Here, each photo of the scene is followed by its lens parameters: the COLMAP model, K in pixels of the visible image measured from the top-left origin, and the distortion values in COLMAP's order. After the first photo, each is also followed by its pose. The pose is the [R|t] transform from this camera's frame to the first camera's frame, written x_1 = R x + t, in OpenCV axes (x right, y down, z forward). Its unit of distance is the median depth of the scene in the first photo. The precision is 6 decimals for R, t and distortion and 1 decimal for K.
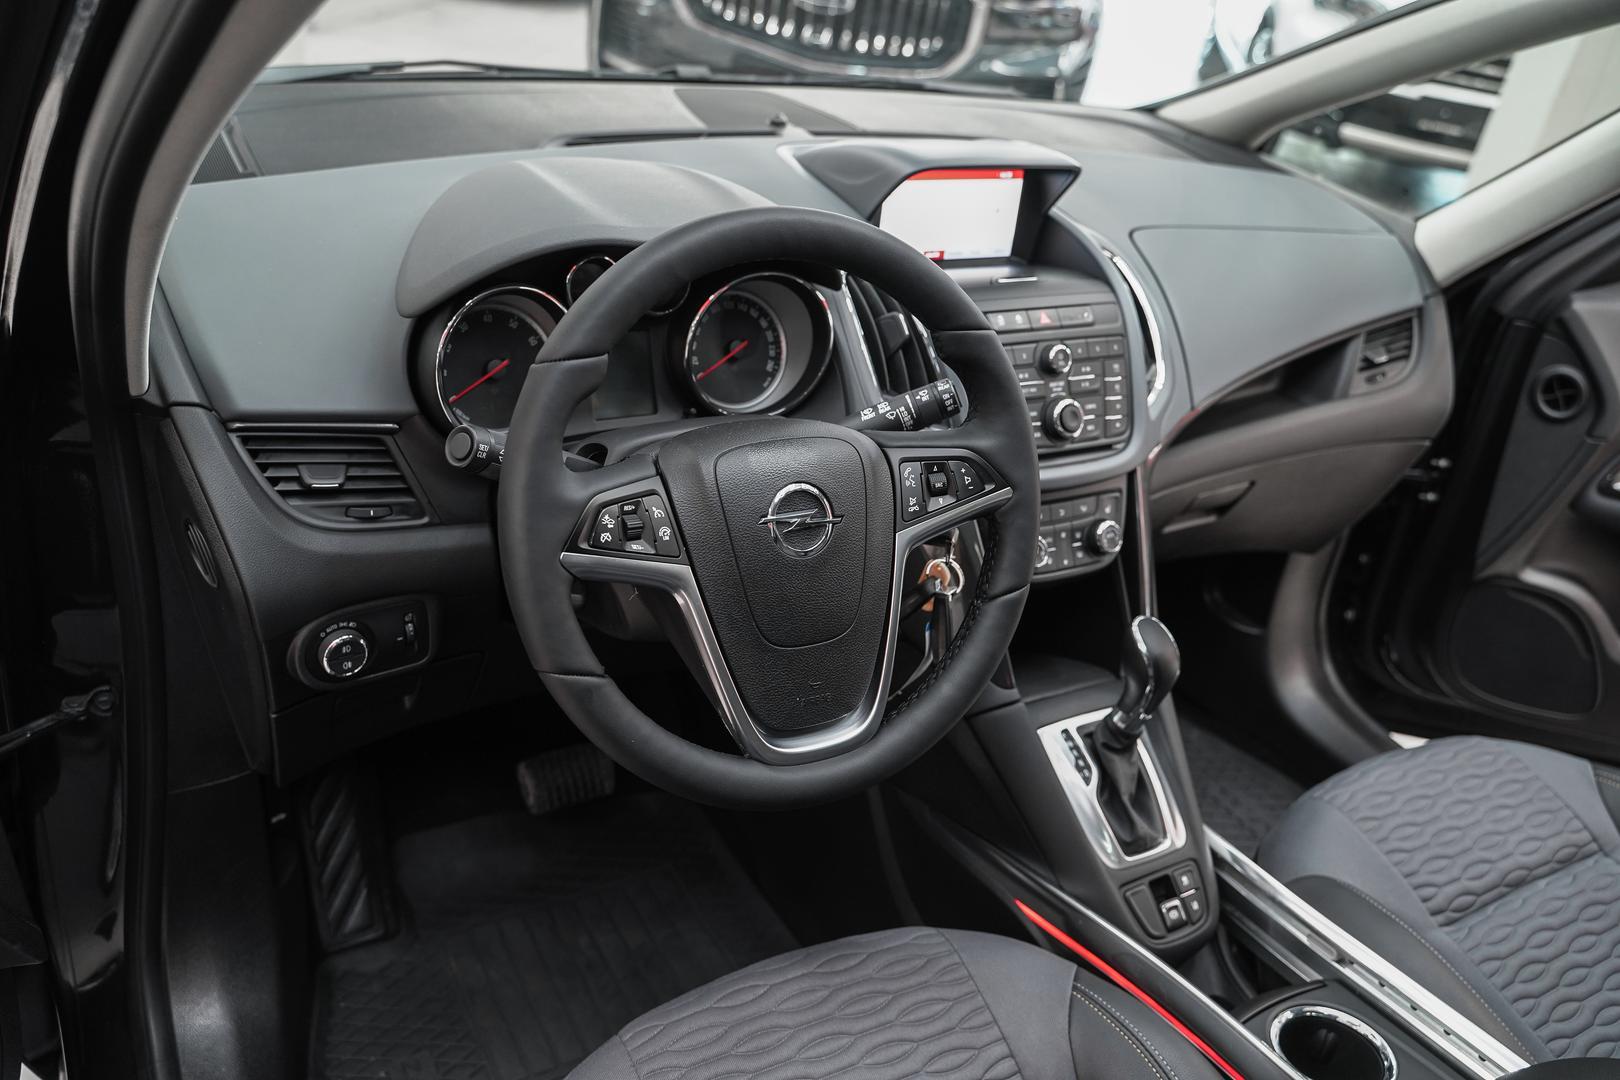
lens RADIAL K [[1251.5, 0, 815.3], [0, 1251.5, 557.1], [0, 0, 1]] dist [-0.004608, 0.000965]
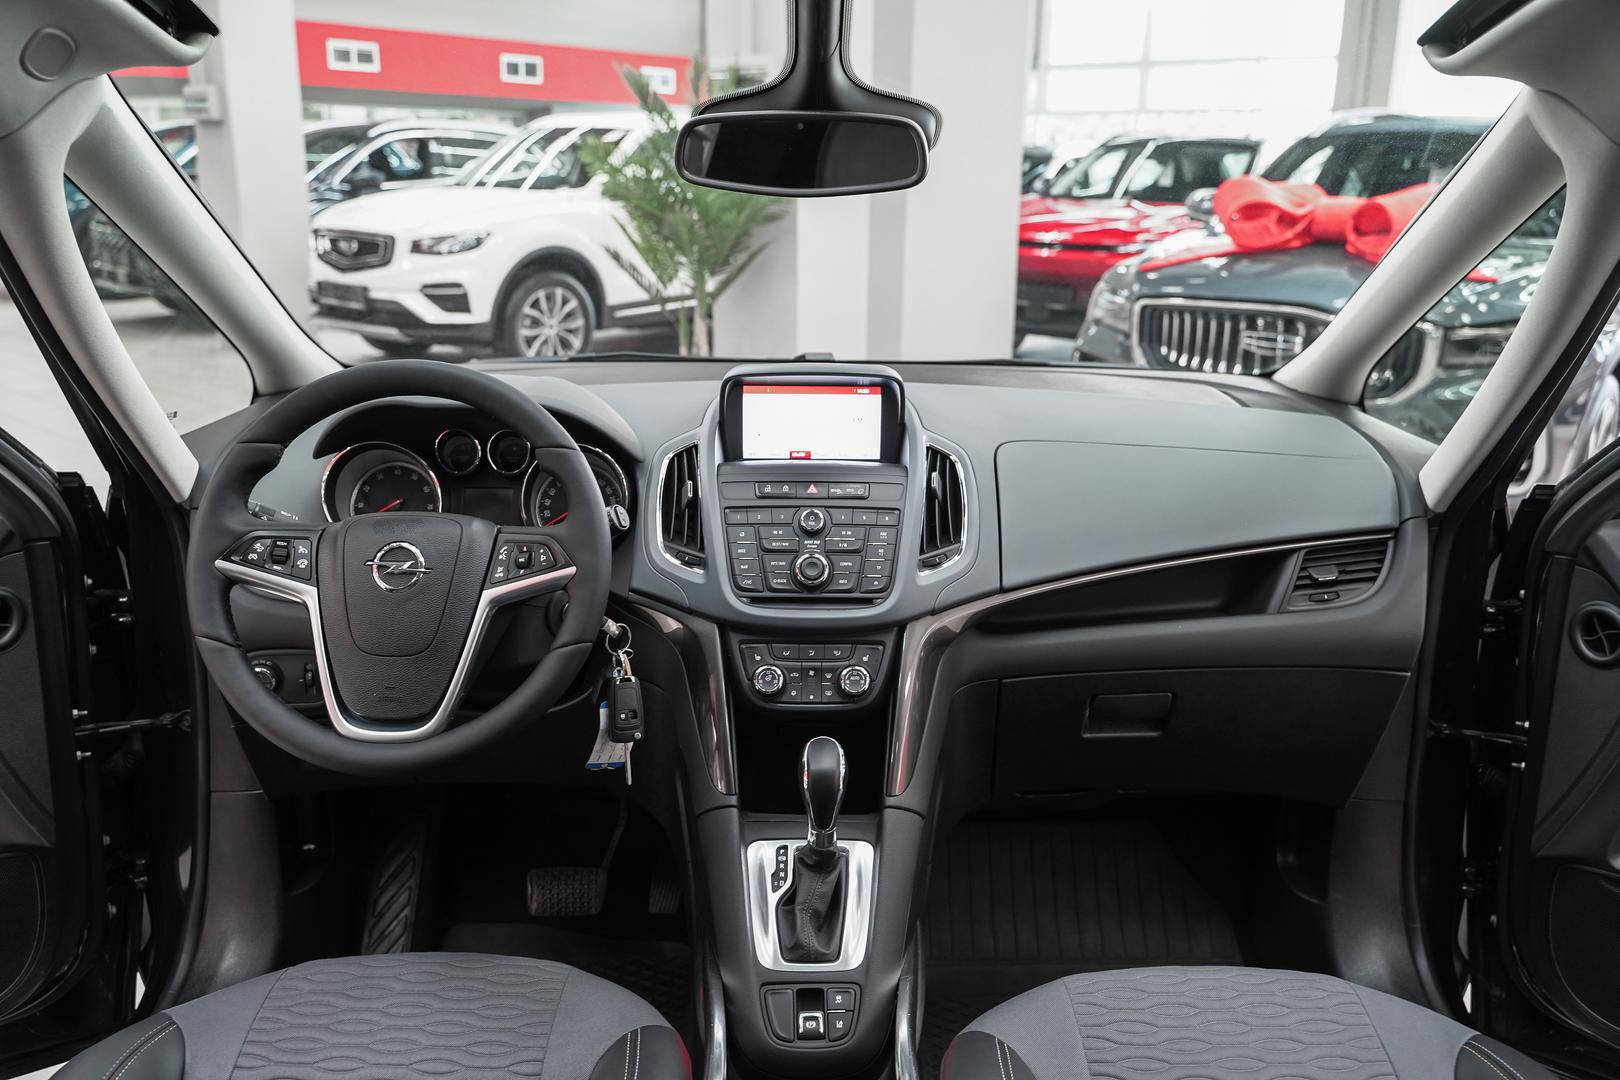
lens RADIAL K [[1273.2, 0, 812.0], [0, 1273.2, 564.0], [0, 0, 1]] dist [-0.003954, -0.005583]
pose [[0.870561, 0.021416, -0.491593, 0.769444], [-0.158934, 0.957741, -0.239732, 0.165788], [0.465685, 0.286833, 0.837176, 0.003841]]
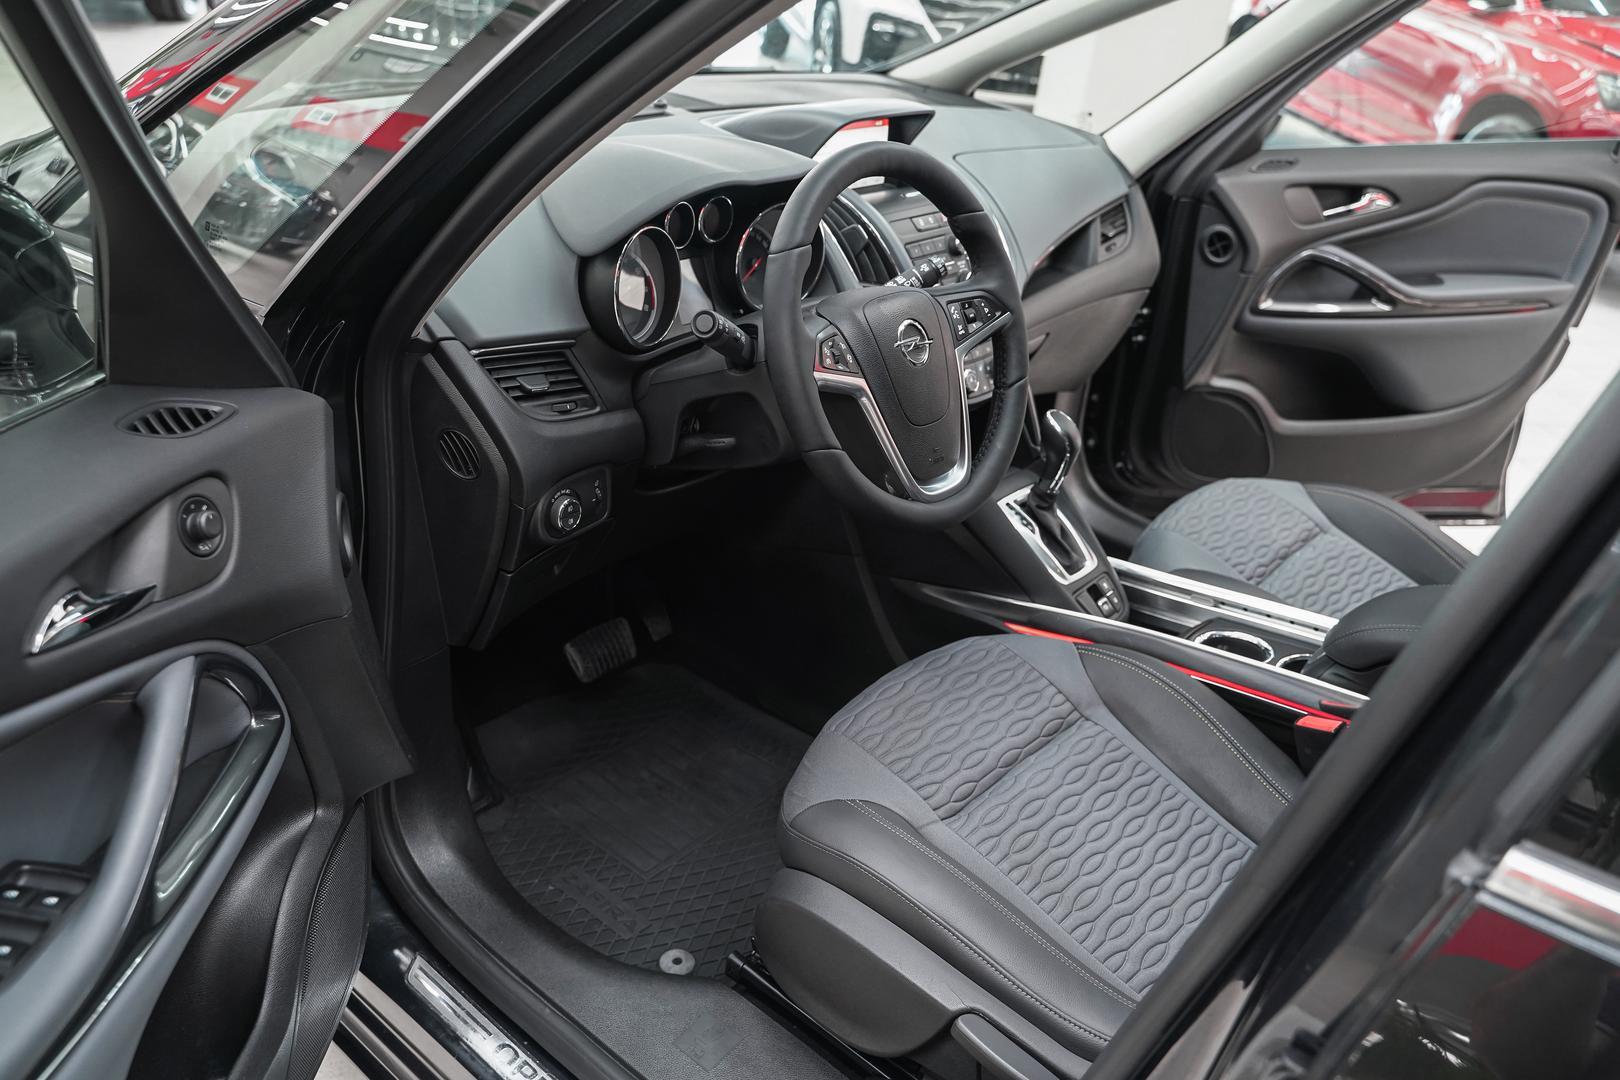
lens RADIAL K [[1255.1, 0, 800.6], [0, 1255.1, 549.9], [0, 0, 1]] dist [-0.003213, -0.001149]
pose [[0.940919, -0.192982, 0.278261, -0.432164], [0.192215, 0.980885, 0.030310, 0.101935], [-0.278791, 0.024967, 0.960027, -0.306650]]
